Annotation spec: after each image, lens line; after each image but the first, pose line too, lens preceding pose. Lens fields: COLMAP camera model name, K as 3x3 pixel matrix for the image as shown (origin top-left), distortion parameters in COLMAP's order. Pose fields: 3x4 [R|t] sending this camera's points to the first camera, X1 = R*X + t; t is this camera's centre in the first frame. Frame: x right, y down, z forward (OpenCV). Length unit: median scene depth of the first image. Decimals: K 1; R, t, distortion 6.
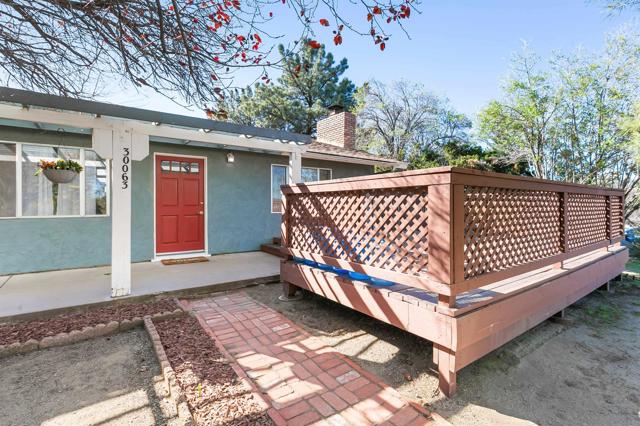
lens RADIAL K [[295.2, 0, 318.1], [0, 295.2, 209.5], [0, 0, 1]] dist [0.001461, 0.000239]
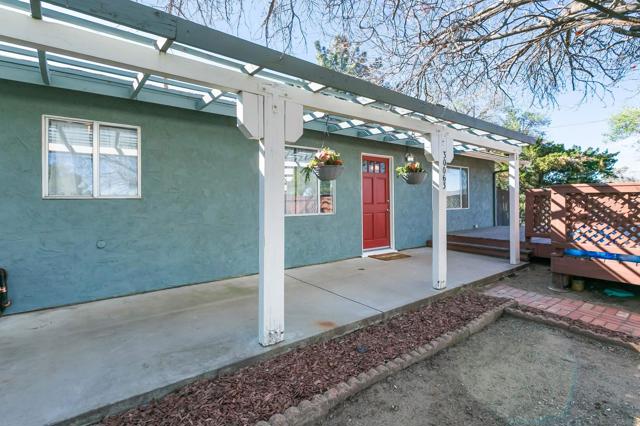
lens RADIAL K [[295.2, 0, 318.1], [0, 295.2, 209.5], [0, 0, 1]] dist [0.001461, 0.000239]
pose [[0.999977, -0.006309, 0.002487, -0.932810], [0.006276, 0.999892, 0.013255, -0.011046], [-0.002570, -0.013239, 0.999909, -0.065759]]
